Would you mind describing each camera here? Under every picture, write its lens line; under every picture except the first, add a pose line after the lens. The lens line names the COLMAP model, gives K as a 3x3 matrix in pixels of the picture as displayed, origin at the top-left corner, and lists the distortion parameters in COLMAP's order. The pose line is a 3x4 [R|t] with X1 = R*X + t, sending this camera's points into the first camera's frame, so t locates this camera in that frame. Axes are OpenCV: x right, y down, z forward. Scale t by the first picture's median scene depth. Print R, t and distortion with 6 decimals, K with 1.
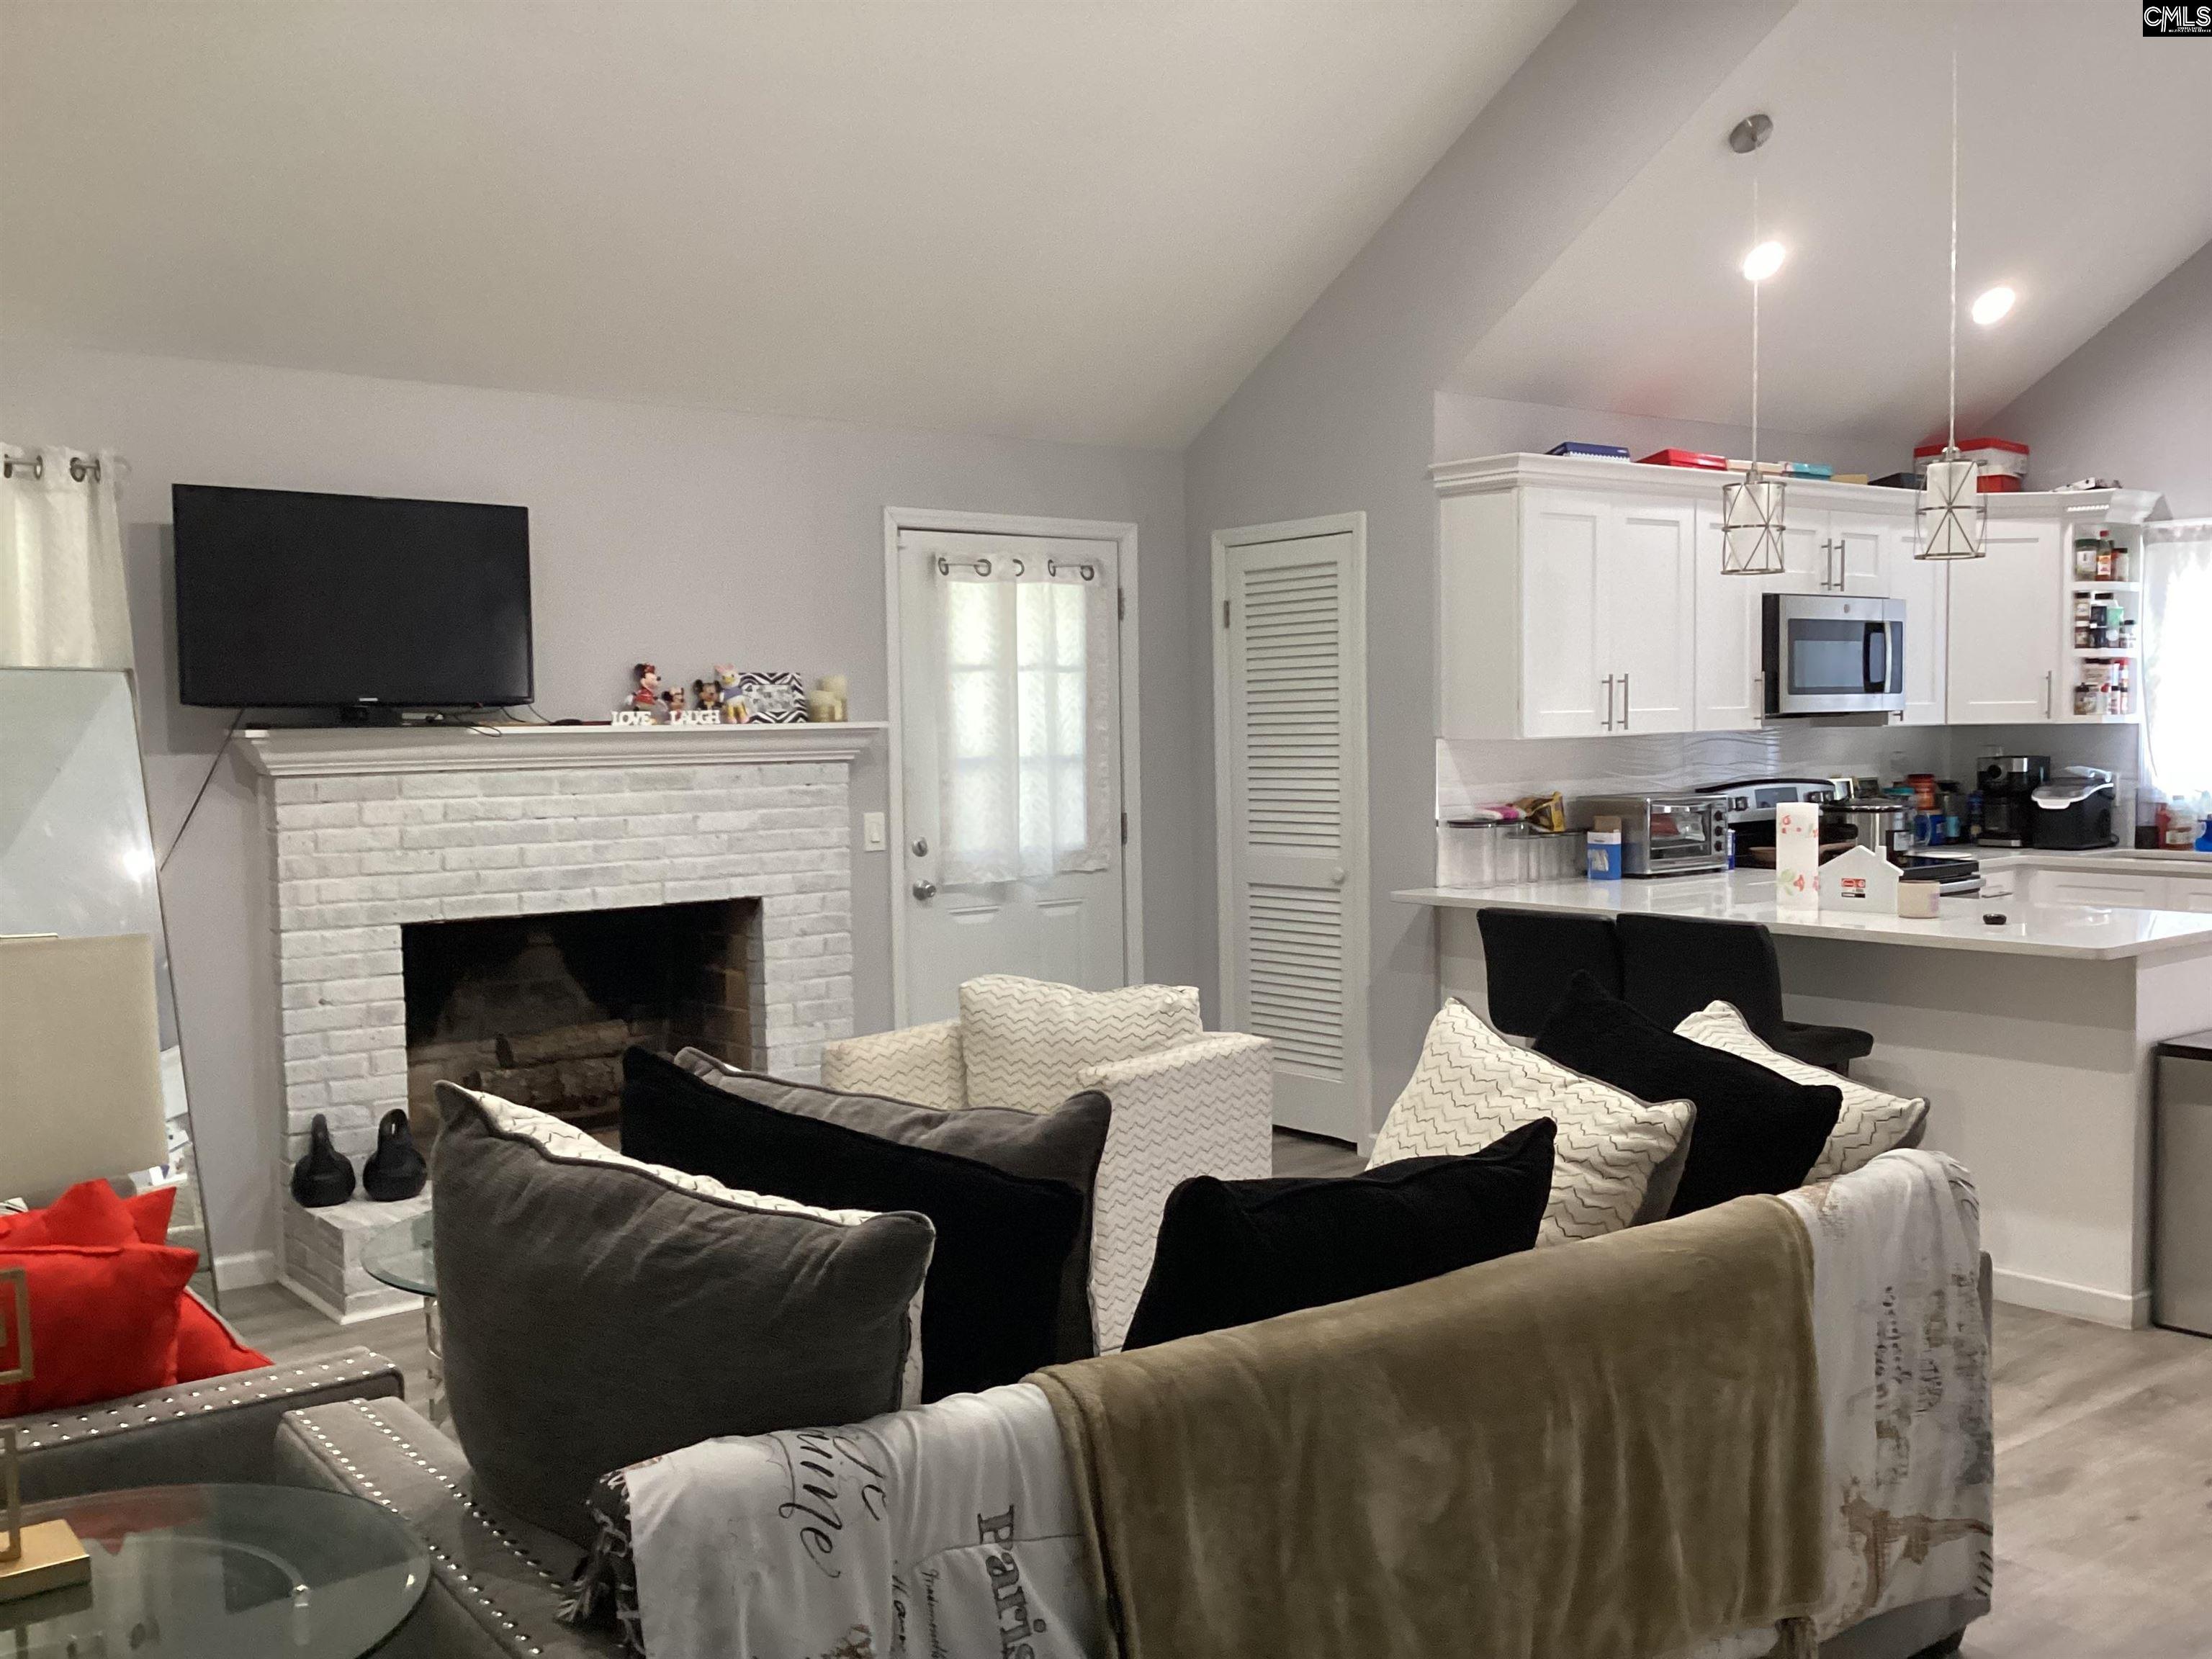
lens RADIAL K [[2067.2, 0, 1111.3], [0, 2067.2, 843.8], [0, 0, 1]] dist [0.123542, -0.200925]
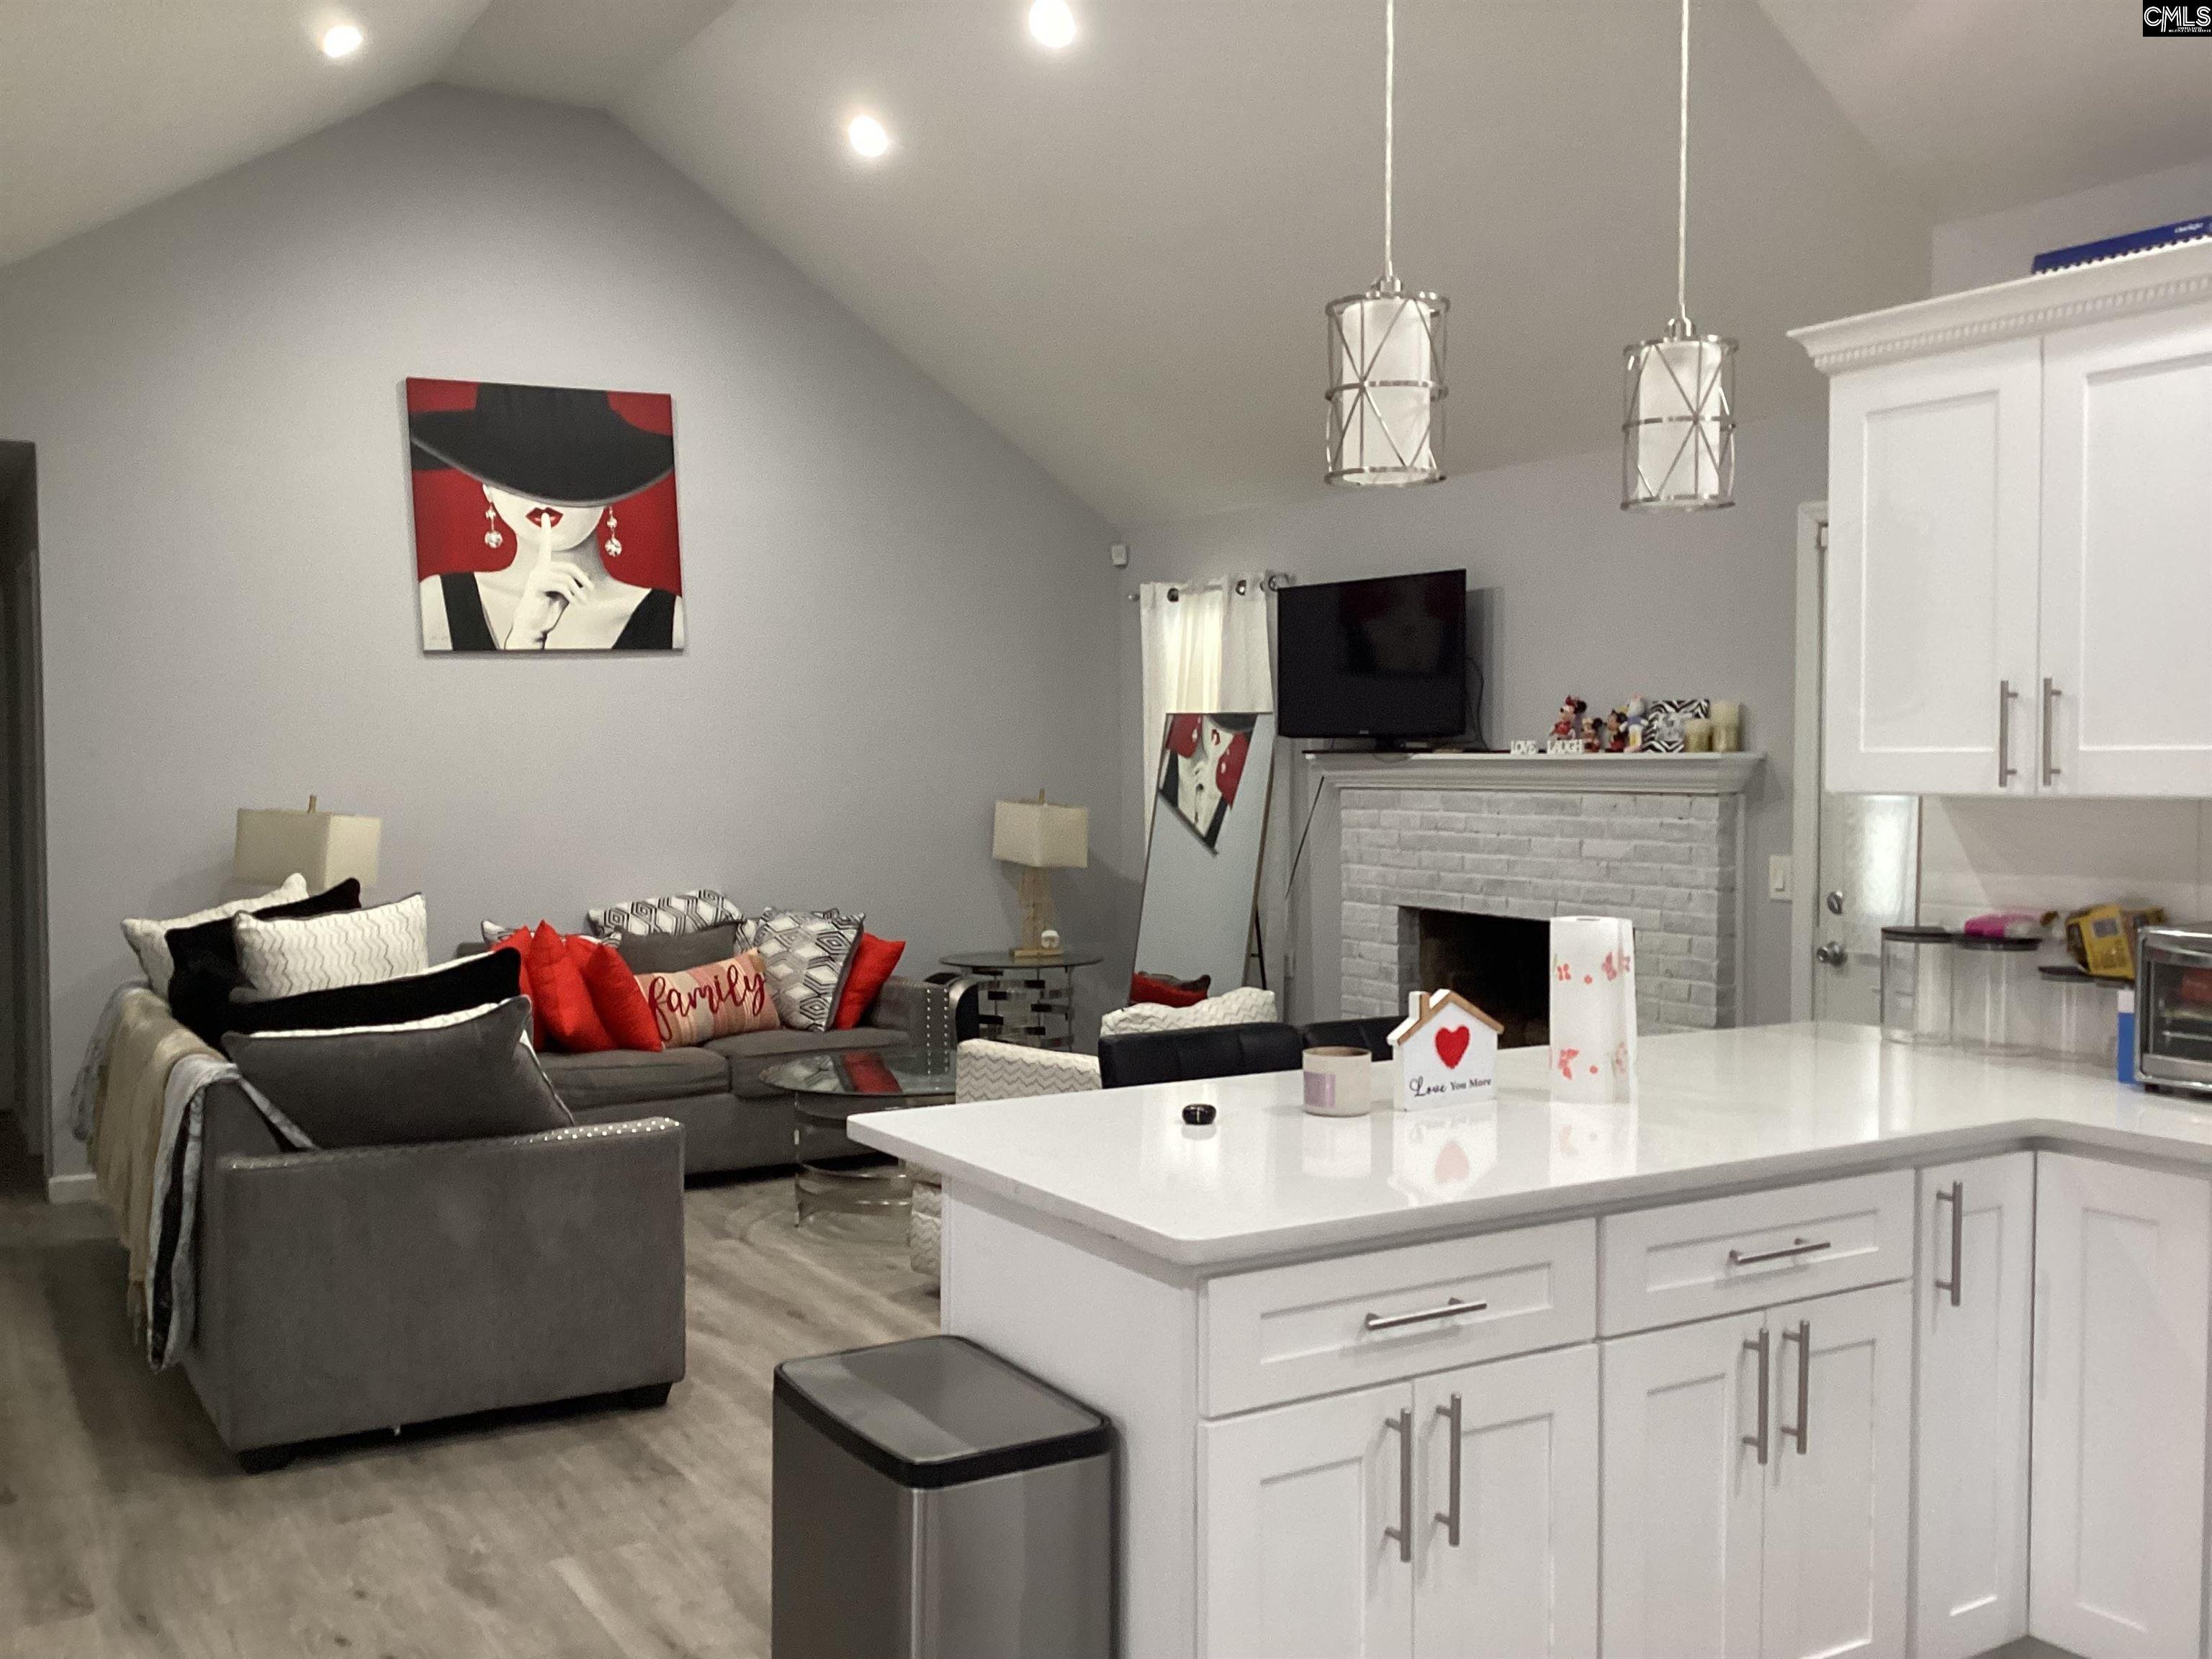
lens RADIAL K [[2067.2, 0, 1111.3], [0, 2067.2, 843.8], [0, 0, 1]] dist [0.123542, -0.200925]
pose [[-0.145840, 0.057611, -0.987629, 0.872649], [-0.056052, 0.996218, 0.066389, -0.068828], [0.987719, 0.065041, -0.142059, 0.926908]]
